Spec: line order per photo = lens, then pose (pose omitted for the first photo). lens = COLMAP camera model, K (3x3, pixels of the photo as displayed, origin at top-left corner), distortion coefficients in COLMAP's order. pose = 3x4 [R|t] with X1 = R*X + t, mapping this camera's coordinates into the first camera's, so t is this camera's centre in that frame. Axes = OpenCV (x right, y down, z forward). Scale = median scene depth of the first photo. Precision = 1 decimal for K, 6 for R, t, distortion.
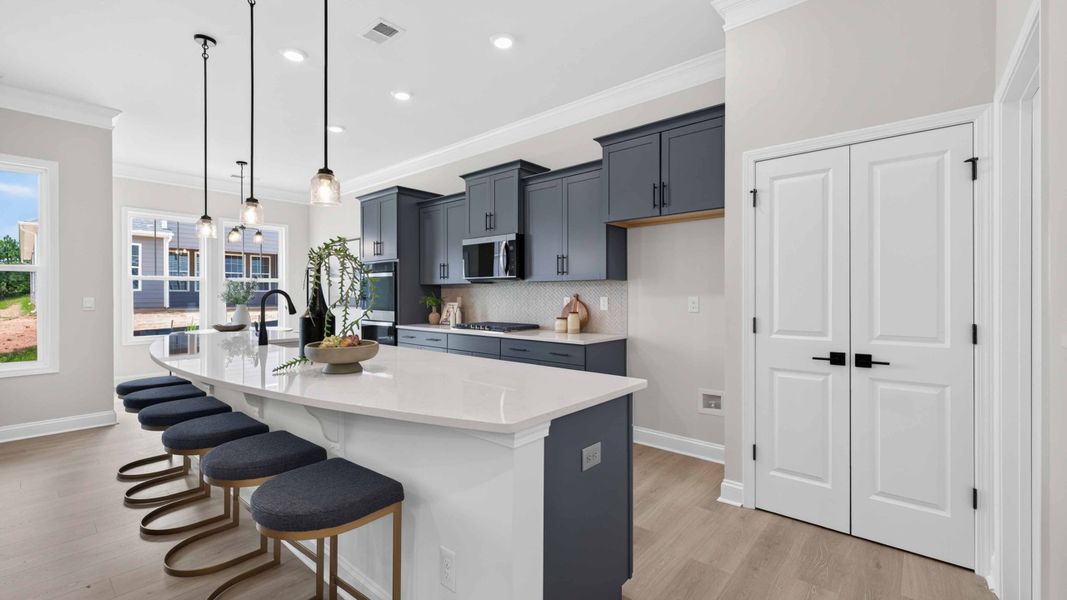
lens RADIAL K [[446.9, 0, 522.9], [0, 446.9, 294.4], [0, 0, 1]] dist [0.012344, -0.000746]
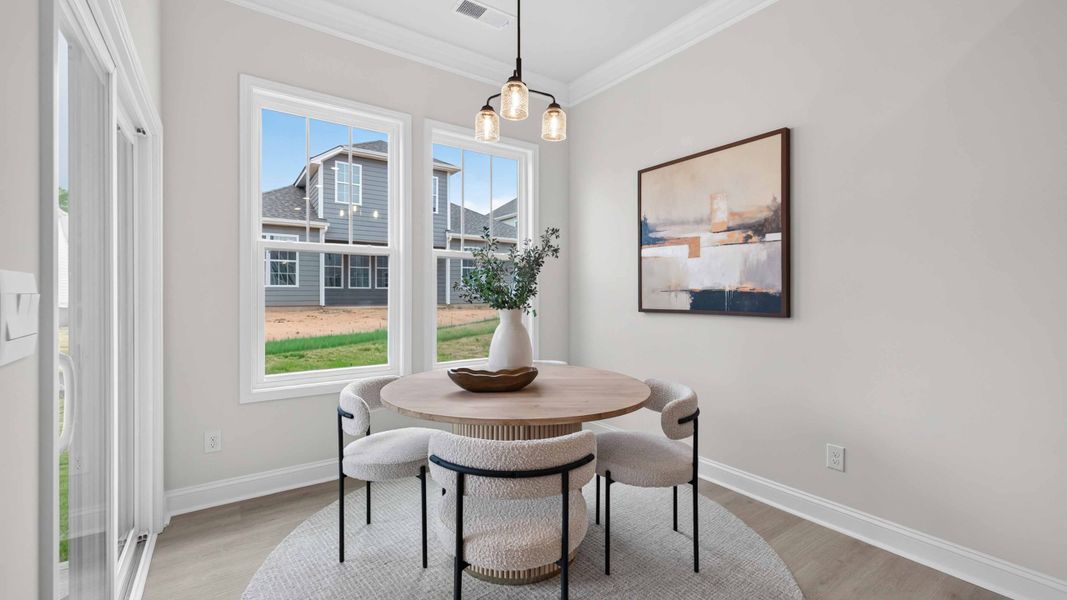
lens RADIAL K [[446.9, 0, 530.8], [0, 446.9, 295.2], [0, 0, 1]] dist [0.012344, -0.000746]
pose [[0.973207, 0.003018, -0.229909, -0.773468], [-0.002412, 0.999993, 0.002918, 0.017876], [0.229916, -0.002286, 0.973208, 0.960460]]
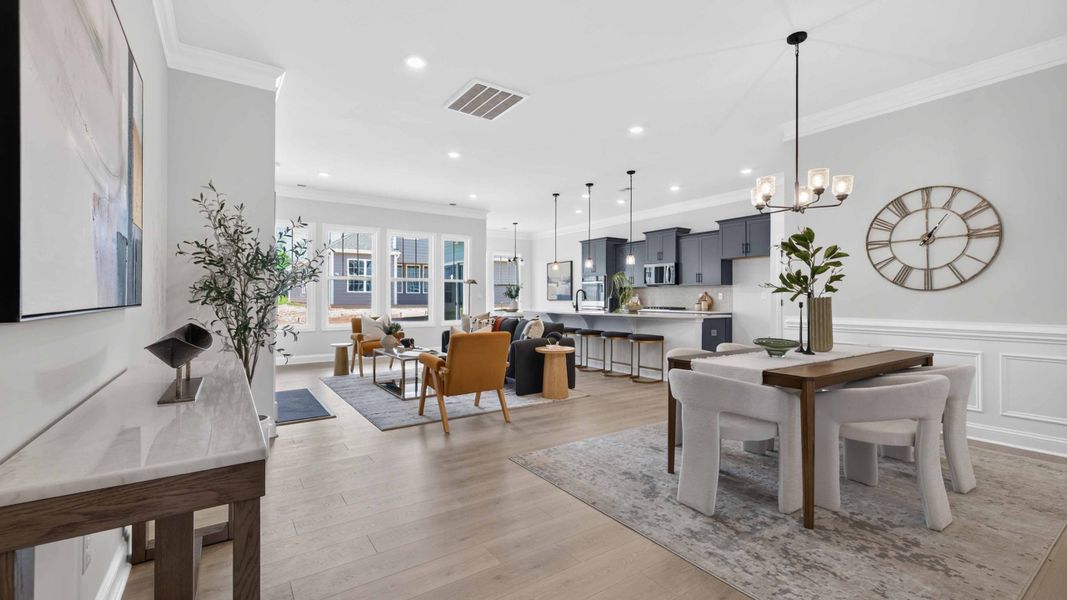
lens RADIAL K [[446.9, 0, 516.8], [0, 446.9, 291.9], [0, 0, 1]] dist [0.012344, -0.000746]
pose [[0.965610, 0.001861, -0.259990, -0.181277], [-0.005174, 0.999914, -0.012060, 0.029936], [0.259945, 0.012991, 0.965536, -1.191976]]
